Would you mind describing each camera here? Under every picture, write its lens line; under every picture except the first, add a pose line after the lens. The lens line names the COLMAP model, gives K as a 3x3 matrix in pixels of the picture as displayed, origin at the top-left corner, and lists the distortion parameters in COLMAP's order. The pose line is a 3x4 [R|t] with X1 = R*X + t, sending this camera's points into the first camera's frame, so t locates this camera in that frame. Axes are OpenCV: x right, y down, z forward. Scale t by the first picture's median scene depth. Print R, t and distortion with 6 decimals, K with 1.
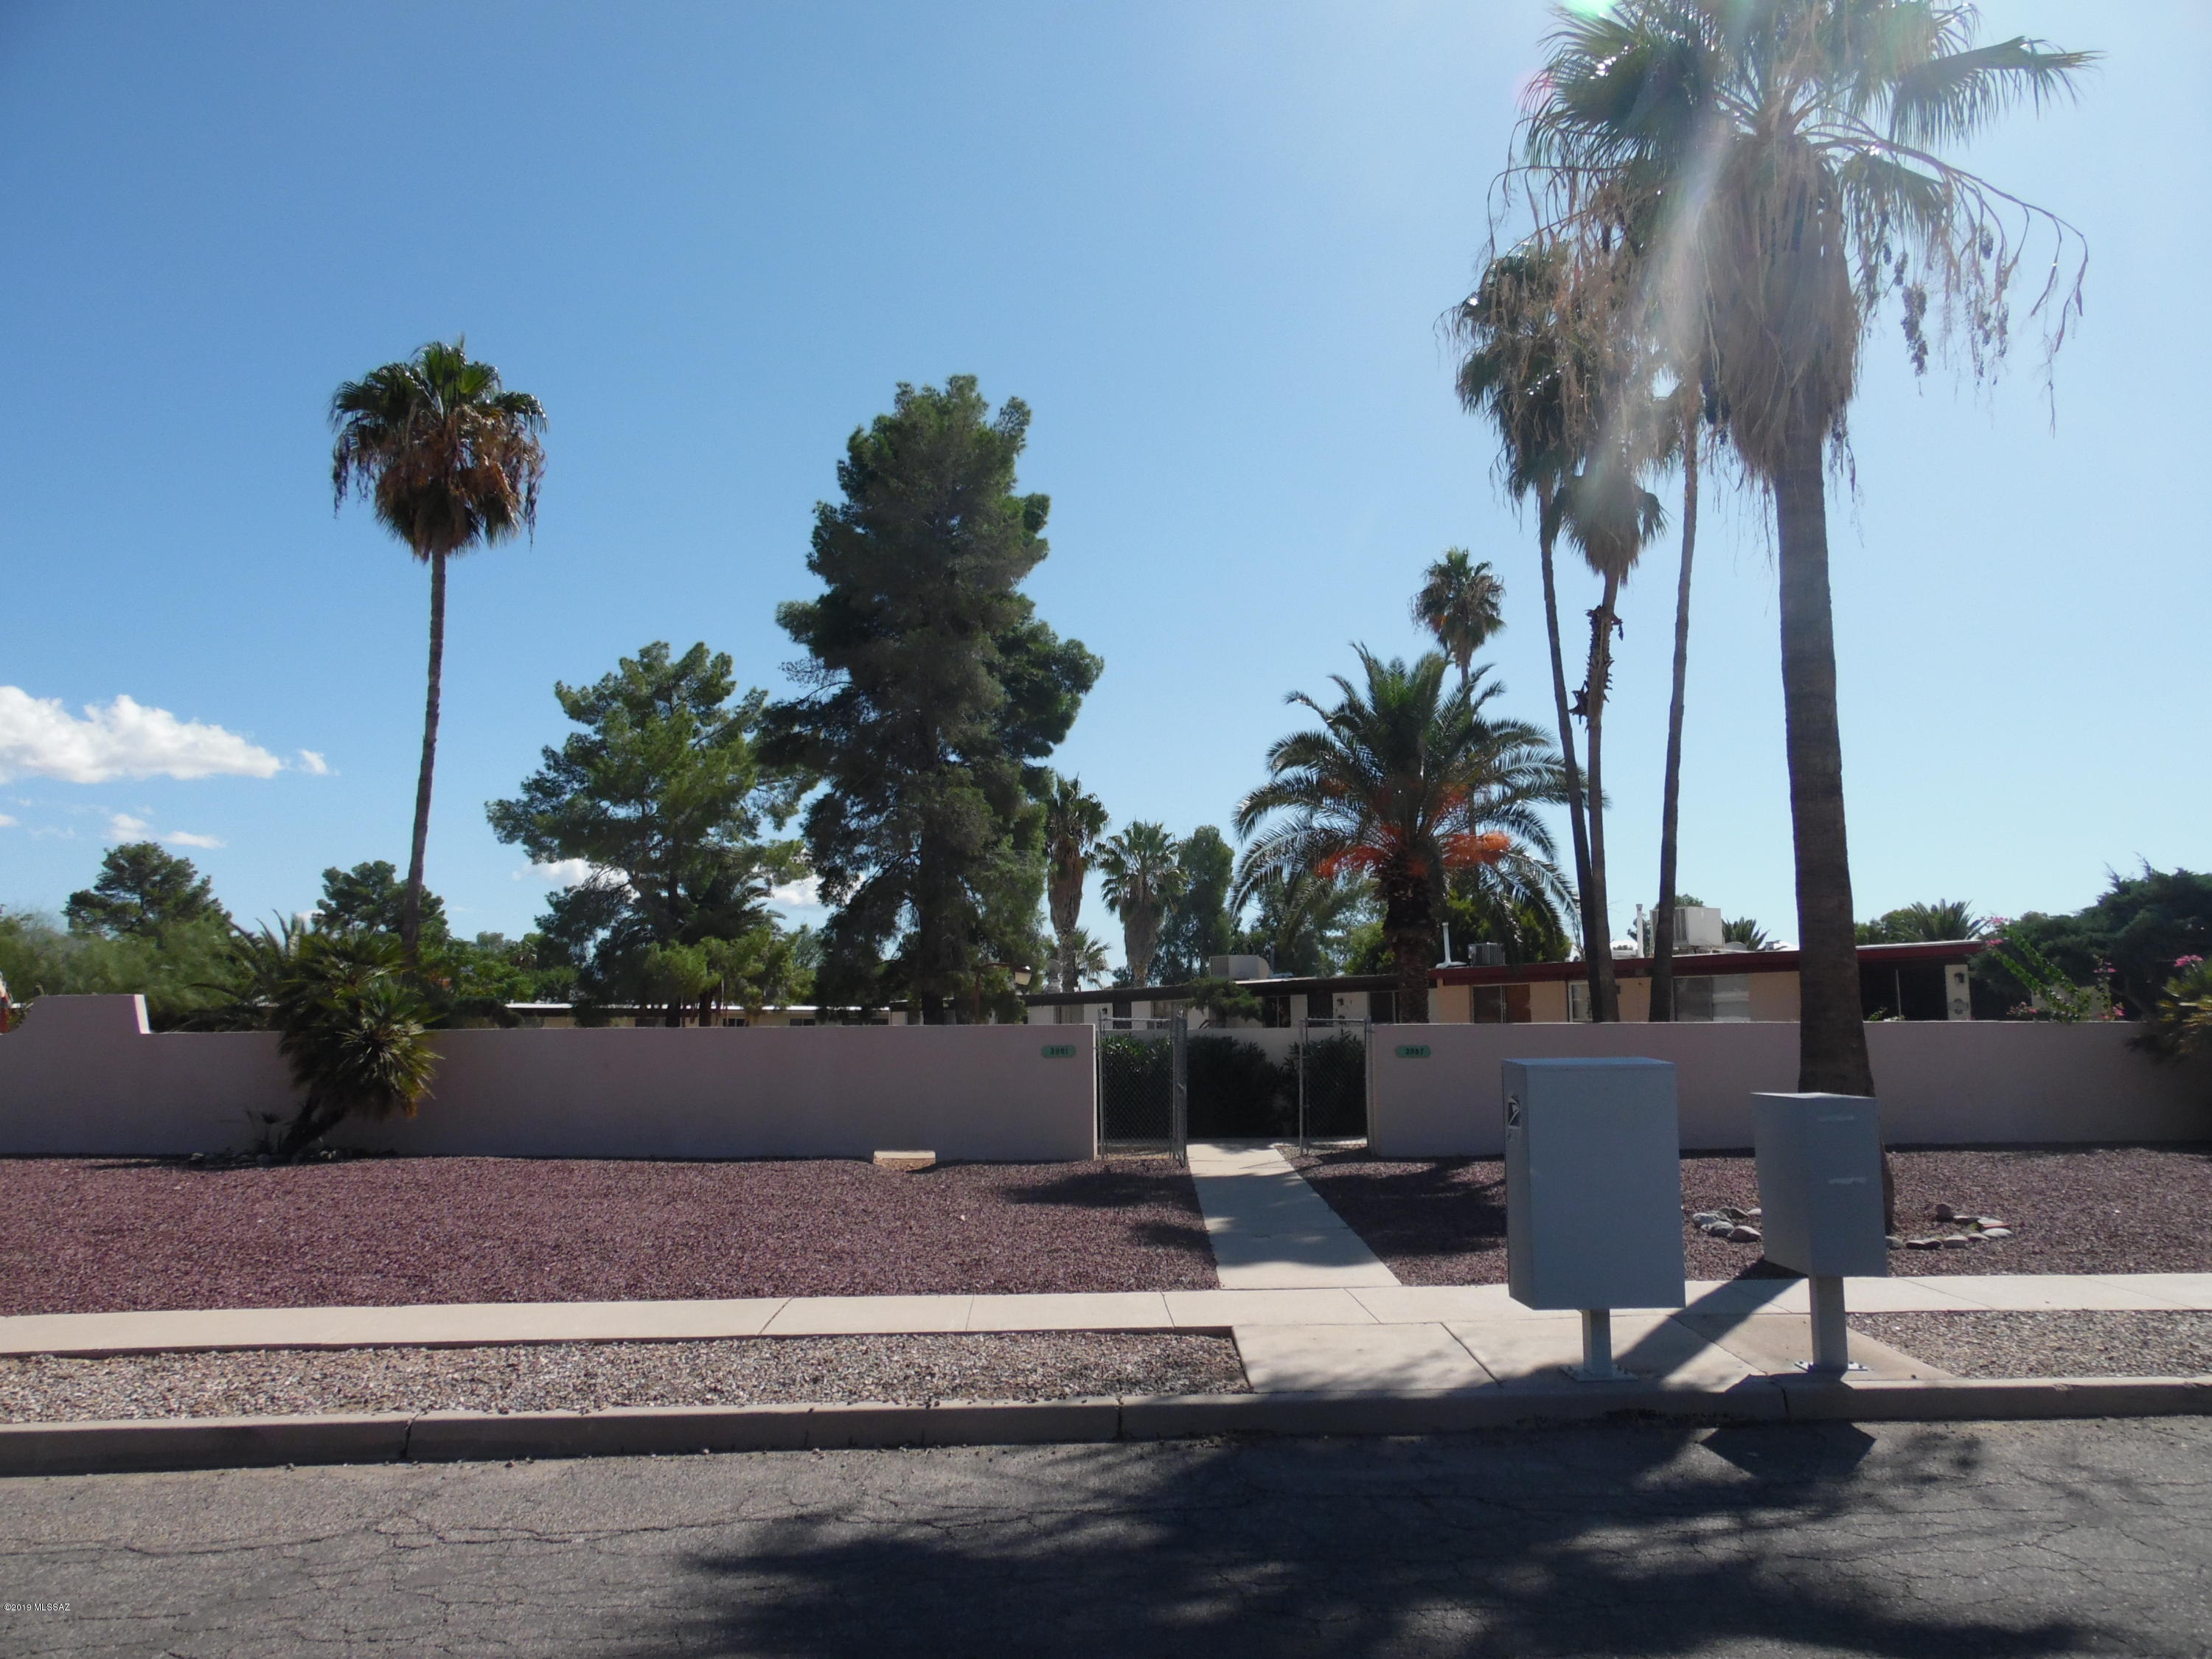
lens RADIAL K [[1654.5, 0, 1101.1], [0, 1654.5, 830.1], [0, 0, 1]] dist [-0.019042, 0.049964]
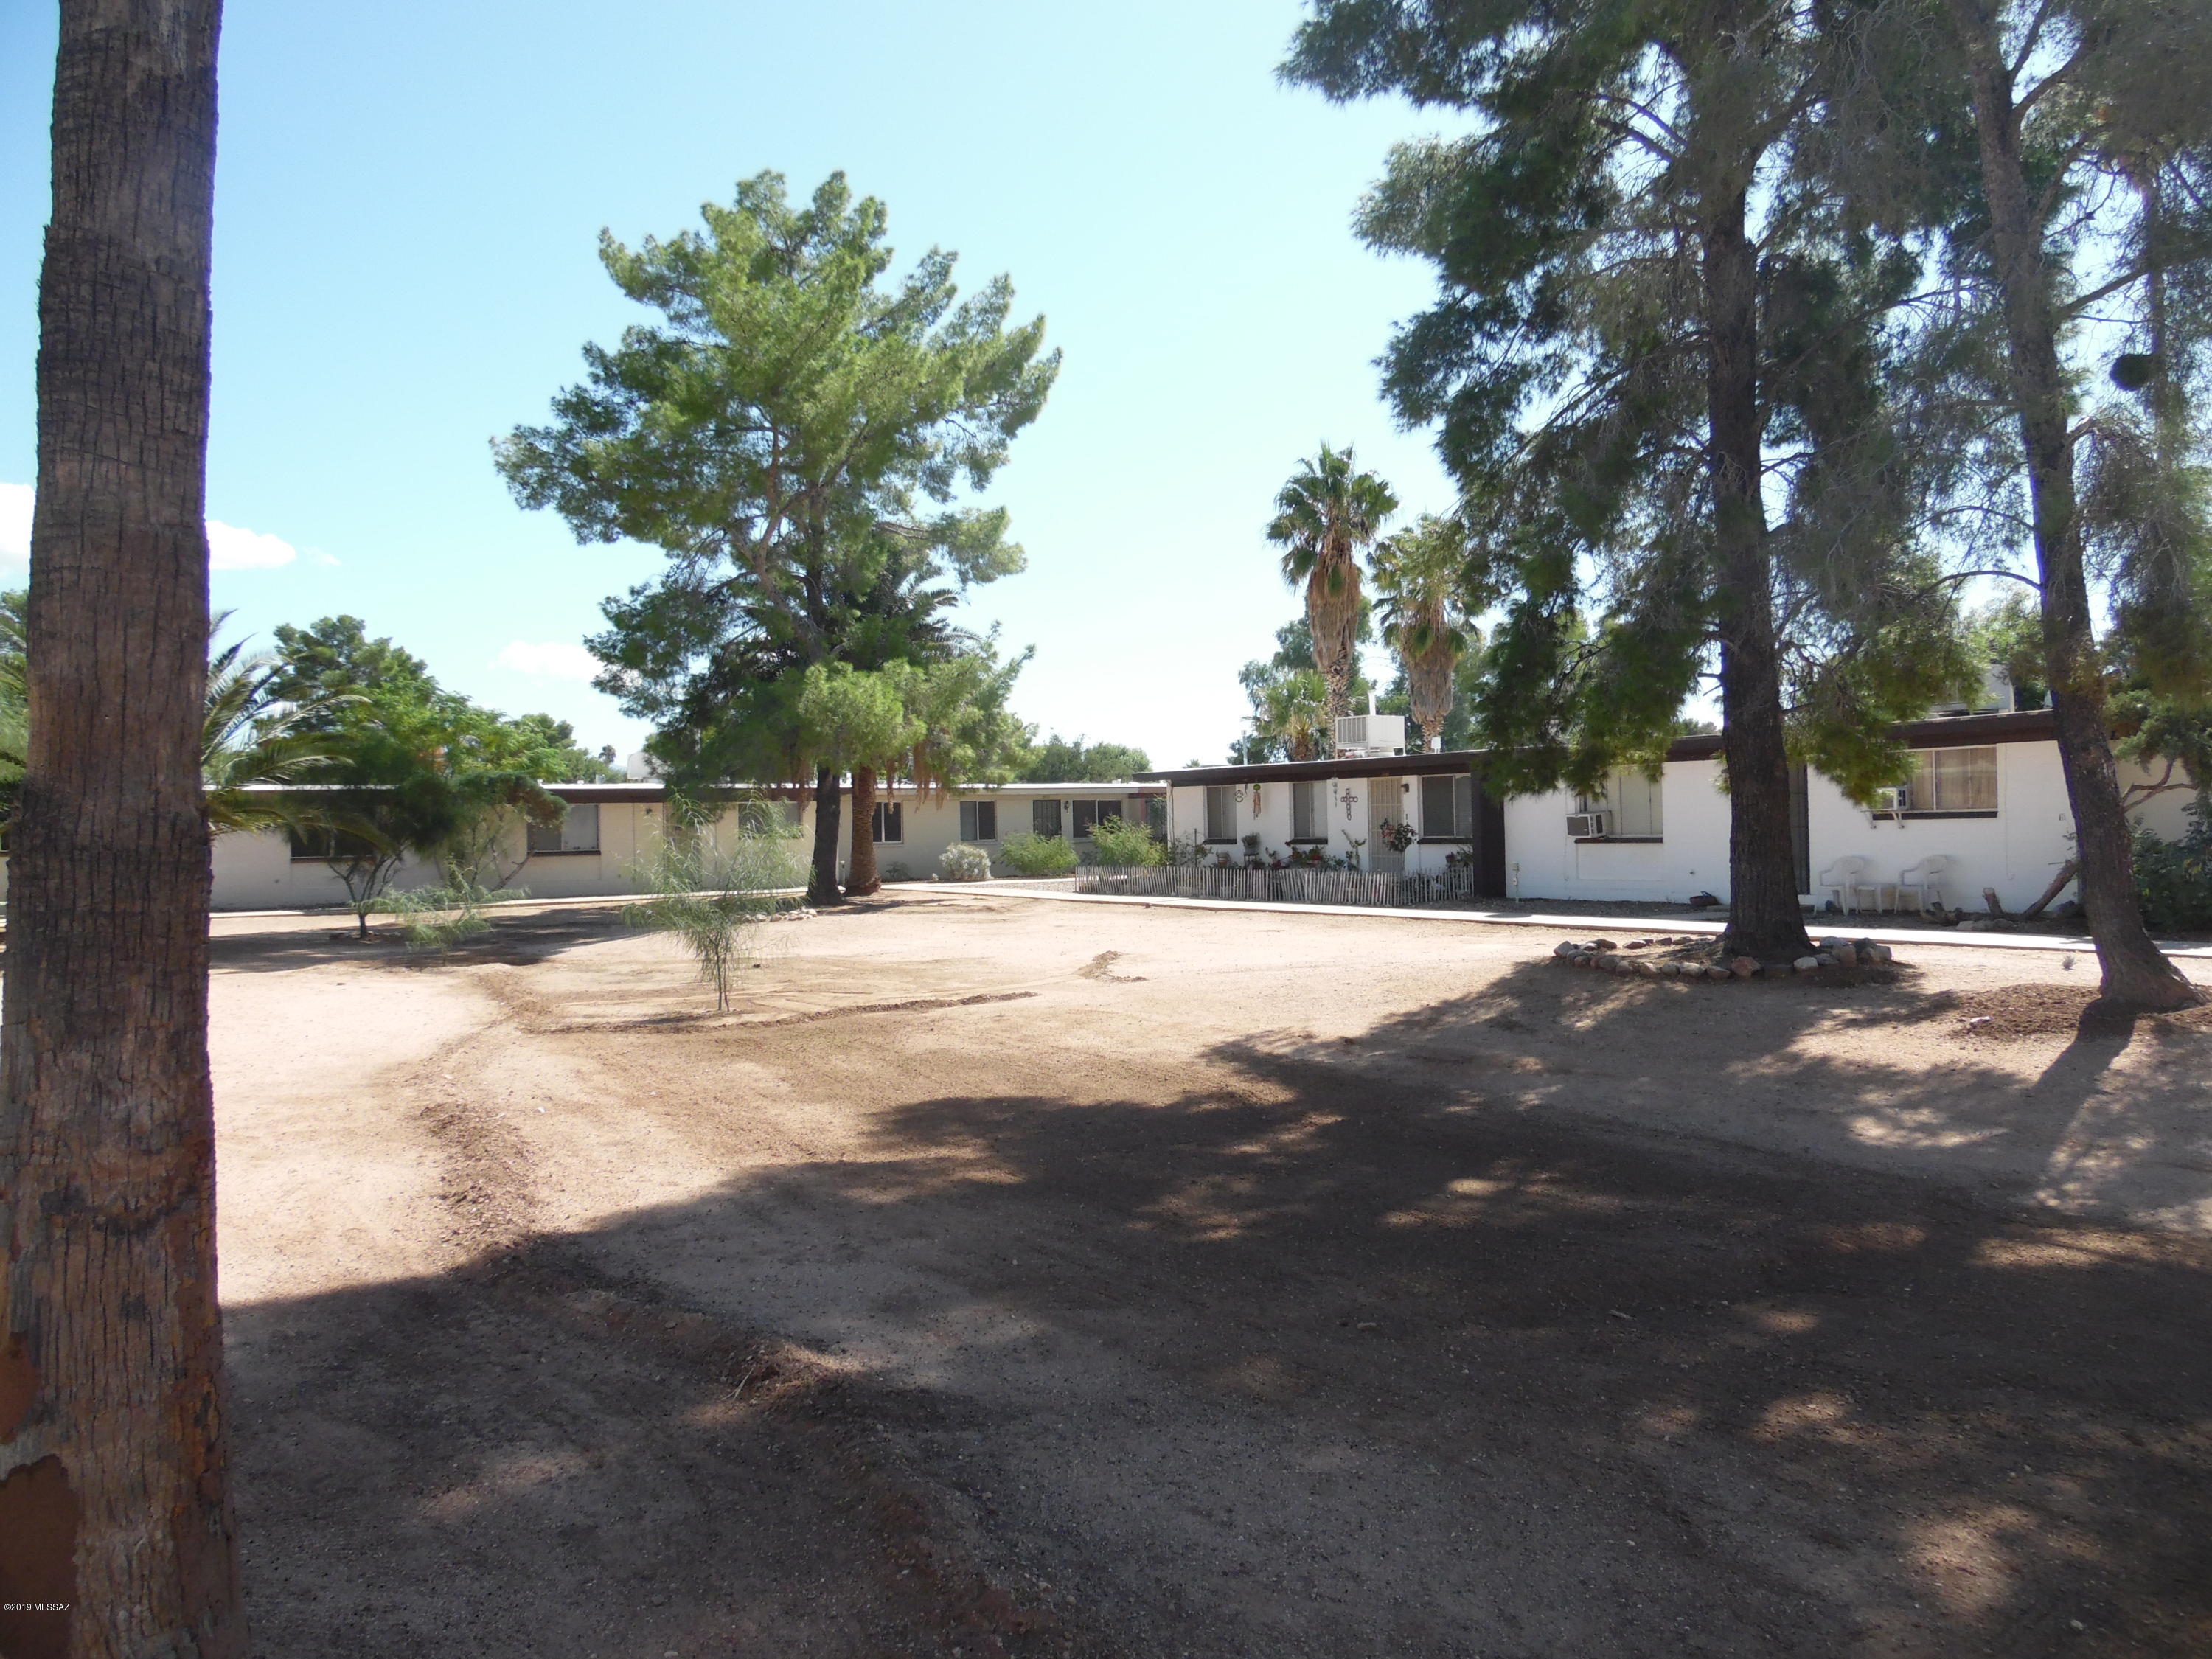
lens RADIAL K [[1654.5, 0, 1112.3], [0, 1654.5, 825.2], [0, 0, 1]] dist [-0.019042, 0.049964]
pose [[0.999856, -0.011507, 0.012460, -0.157011], [0.009853, 0.992040, 0.125541, 0.046497], [-0.013806, -0.125400, 0.992010, 0.387931]]
